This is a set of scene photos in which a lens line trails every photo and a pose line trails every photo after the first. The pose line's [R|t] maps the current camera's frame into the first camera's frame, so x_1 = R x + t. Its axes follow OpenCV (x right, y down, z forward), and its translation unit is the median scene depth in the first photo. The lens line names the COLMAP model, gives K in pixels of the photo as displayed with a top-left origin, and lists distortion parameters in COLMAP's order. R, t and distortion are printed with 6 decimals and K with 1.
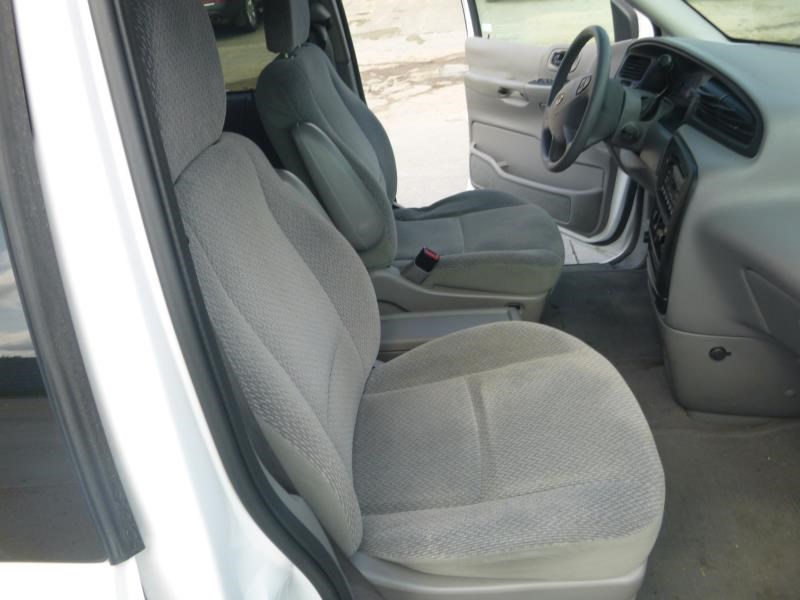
lens RADIAL K [[594.0, 0, 400.0], [0, 594.0, 300.0], [0, 0, 1]] dist [-0.038269, 0.004732]
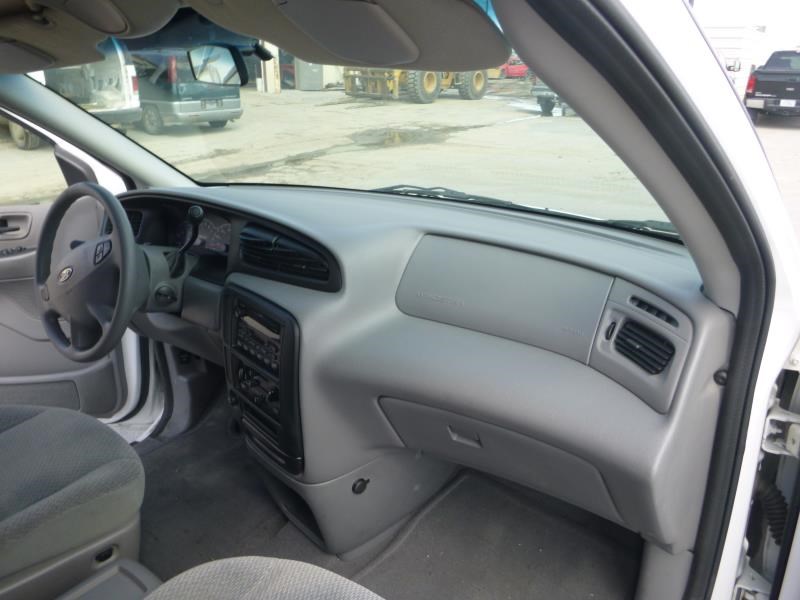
lens RADIAL K [[594.0, 0, 400.0], [0, 594.0, 300.0], [0, 0, 1]] dist [-0.038269, 0.004732]
pose [[0.573184, -0.223414, 0.788382, -0.099233], [0.393381, 0.919020, -0.025568, -0.119086], [-0.718827, 0.324790, 0.614654, 0.224695]]
